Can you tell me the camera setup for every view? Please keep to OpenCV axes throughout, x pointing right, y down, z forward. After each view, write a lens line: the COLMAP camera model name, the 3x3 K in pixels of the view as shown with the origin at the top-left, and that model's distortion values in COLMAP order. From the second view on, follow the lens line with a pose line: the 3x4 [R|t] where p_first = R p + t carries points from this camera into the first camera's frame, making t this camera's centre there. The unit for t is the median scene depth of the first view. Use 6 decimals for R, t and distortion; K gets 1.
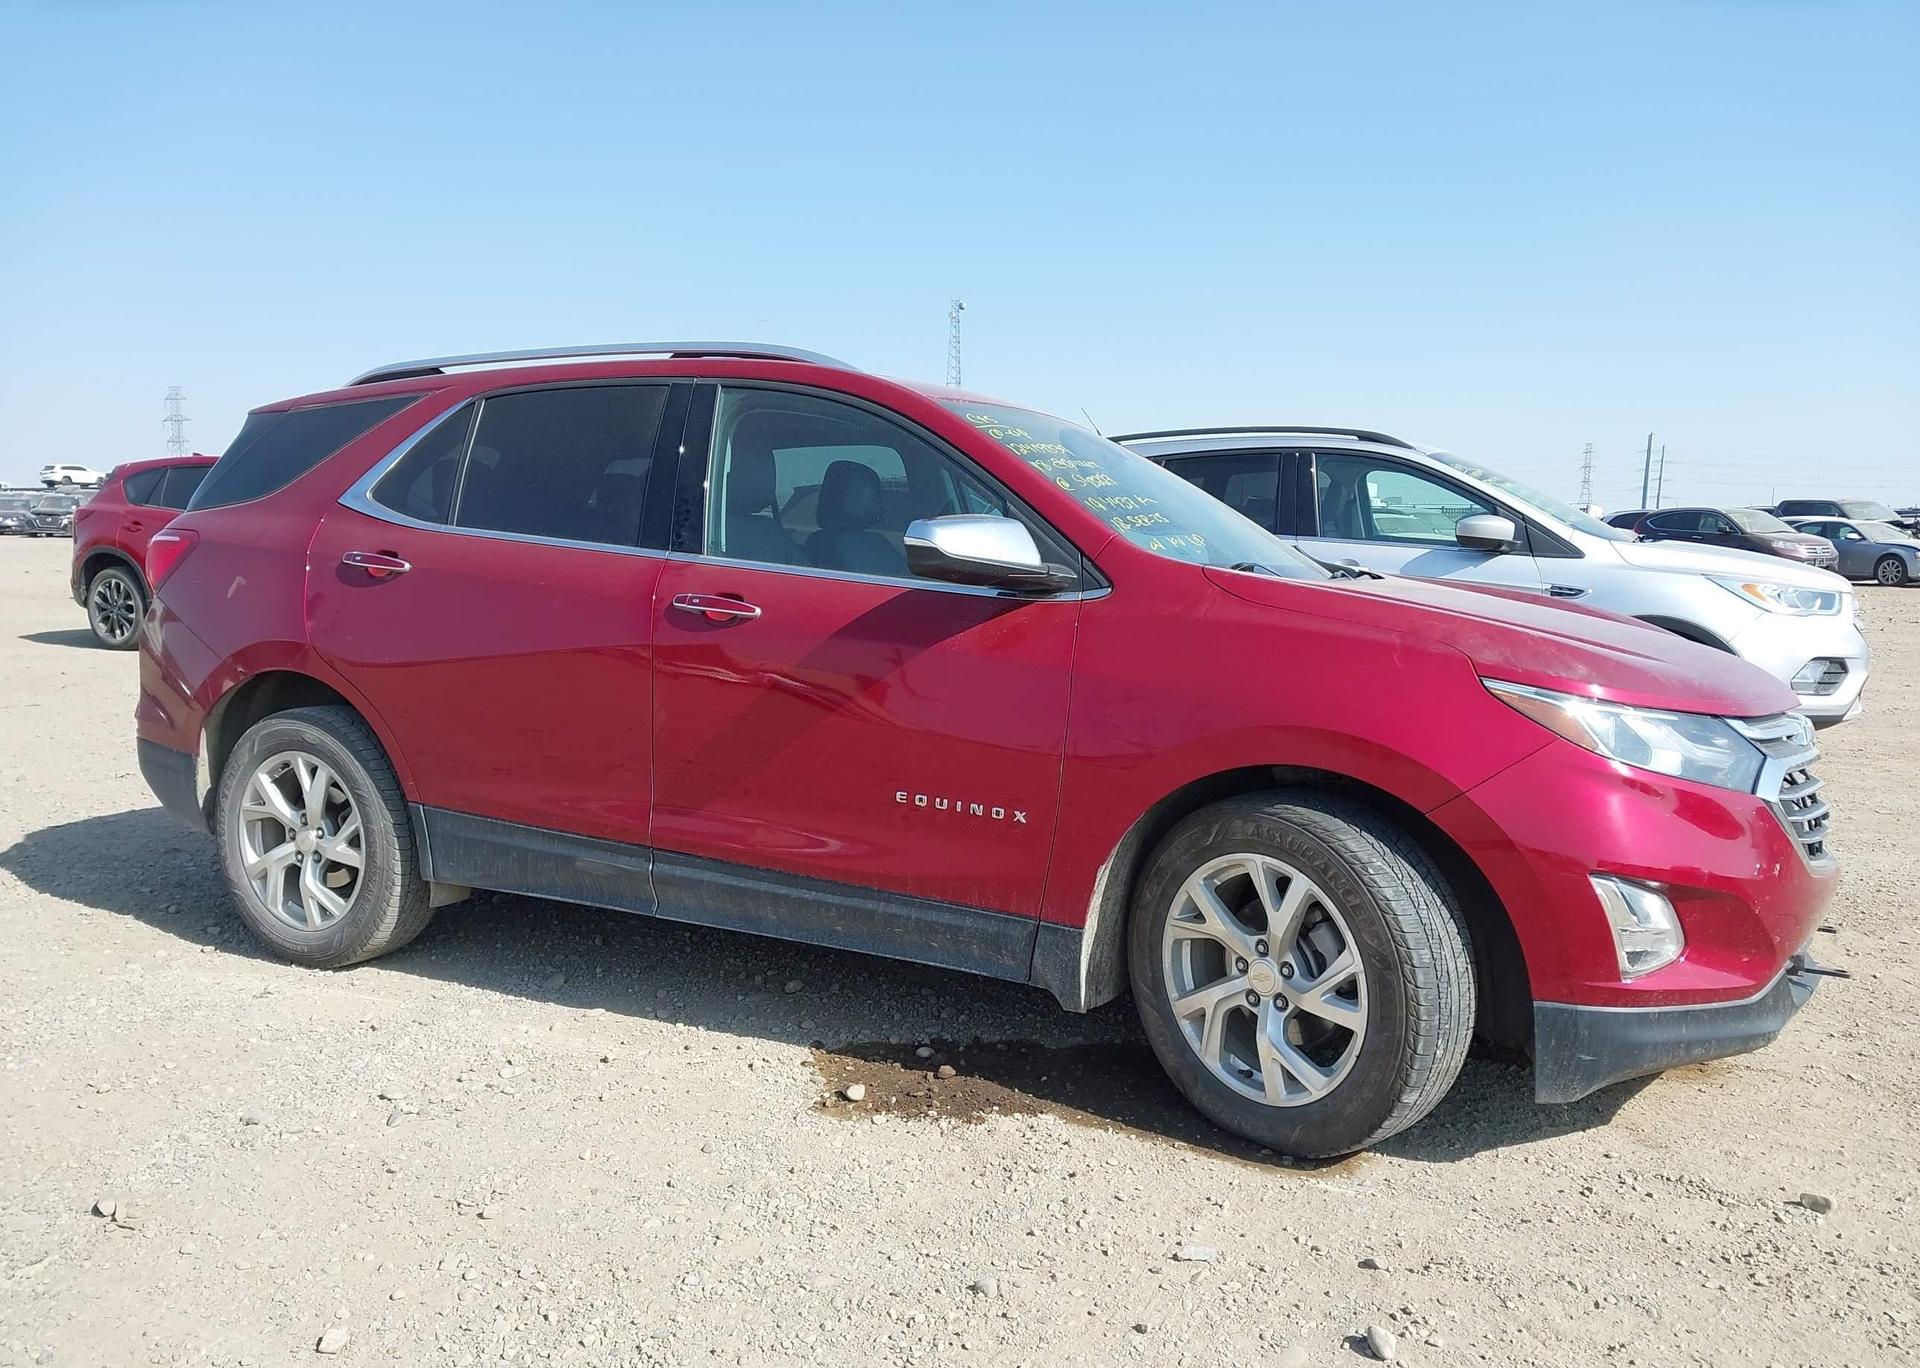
lens RADIAL K [[1634.4, 0, 800.6], [0, 1634.4, 687.6], [0, 0, 1]] dist [0.155671, -0.302689]
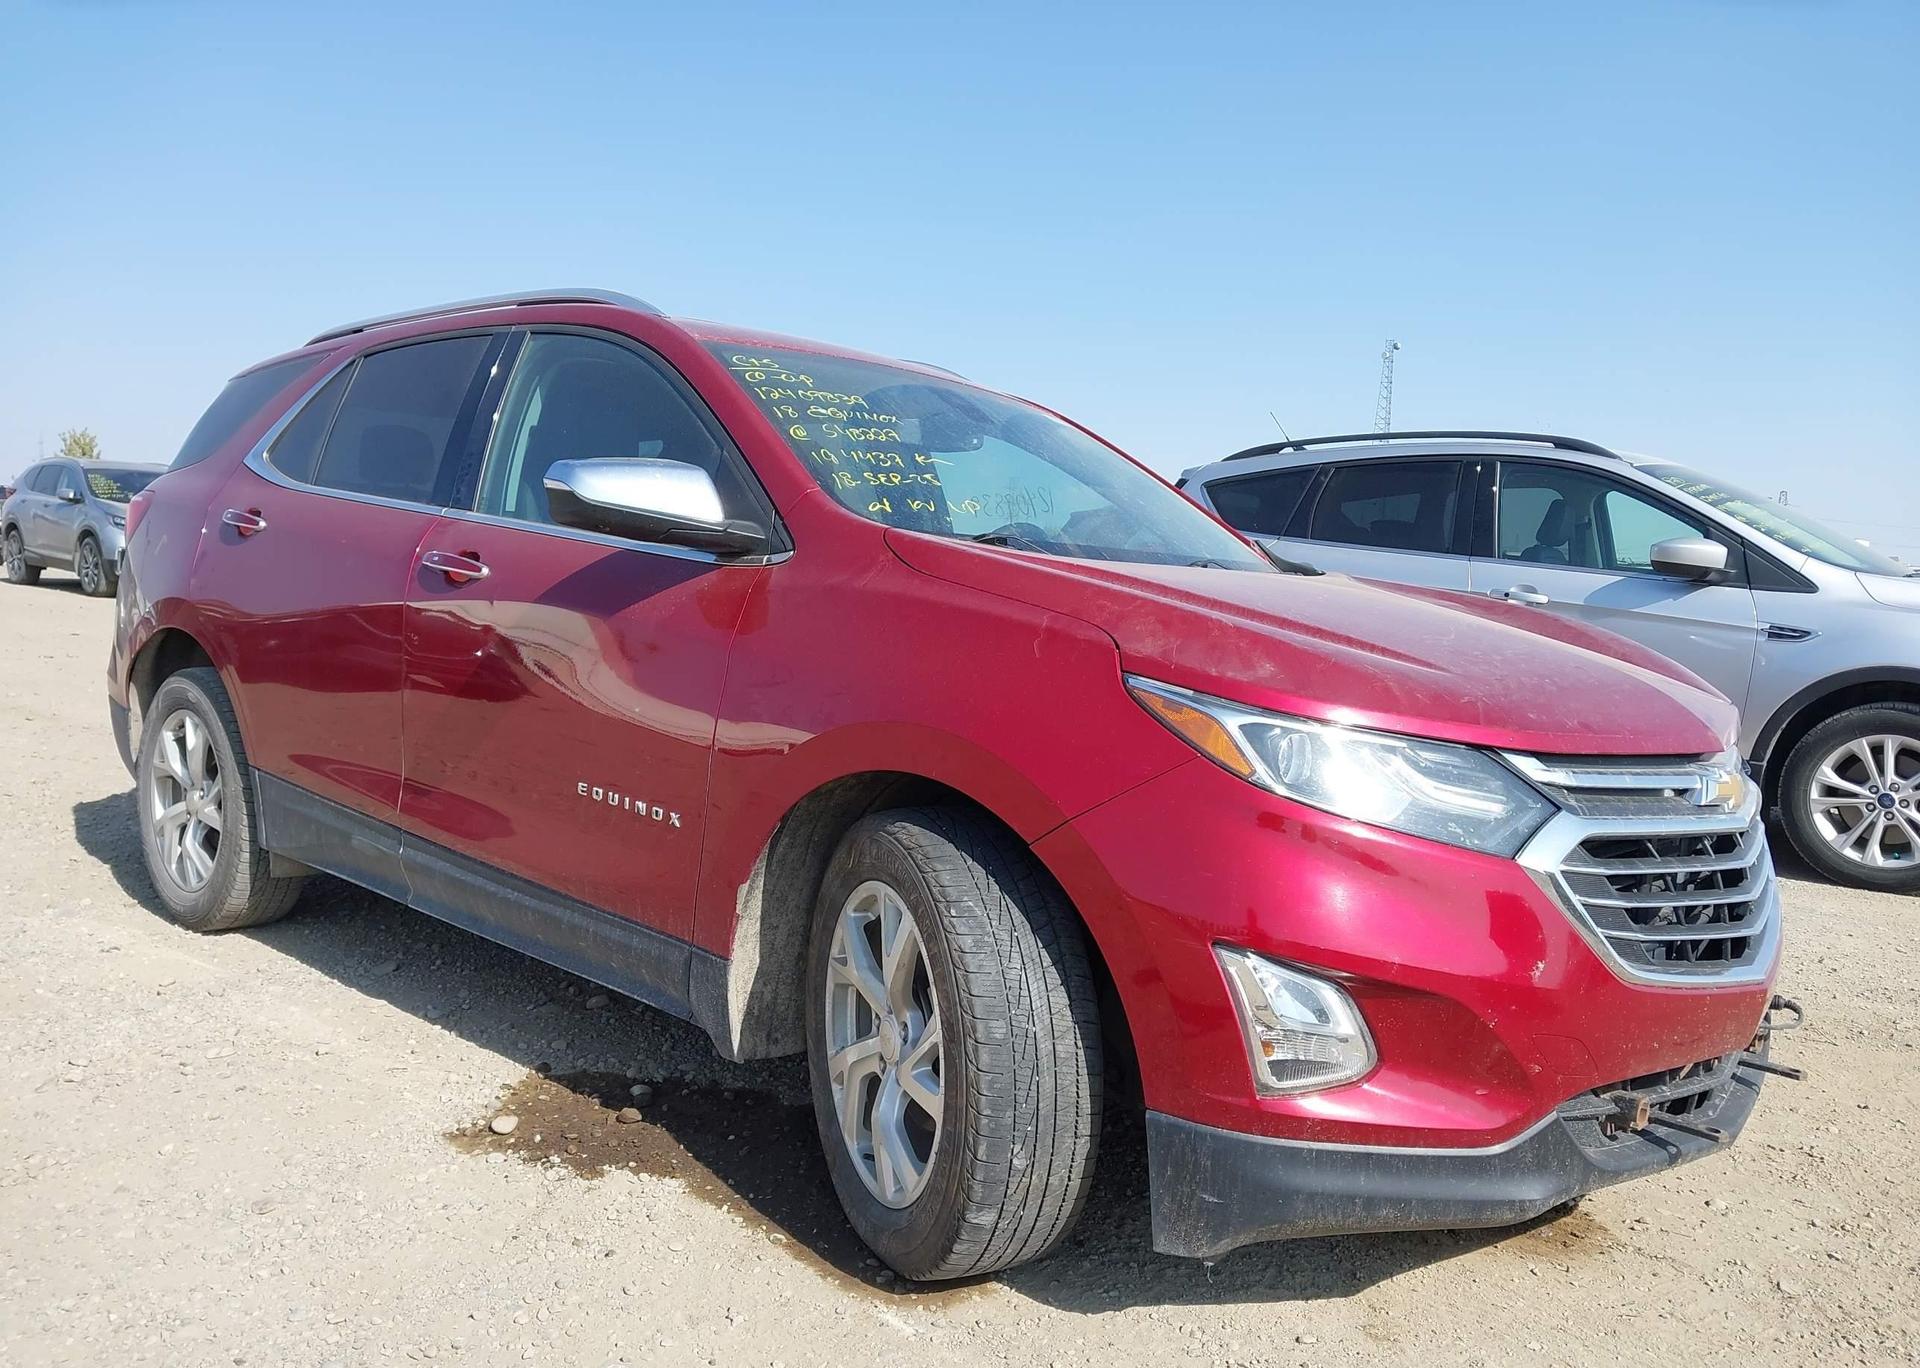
lens RADIAL K [[1530.0, 0, 997.0], [0, 1530.0, 680.6], [0, 0, 1]] dist [0.117511, -0.225567]
pose [[0.958560, 0.054427, -0.279644, 0.501621], [-0.065053, 0.997465, -0.028853, 0.019846], [0.277365, 0.045849, 0.959670, 0.283336]]
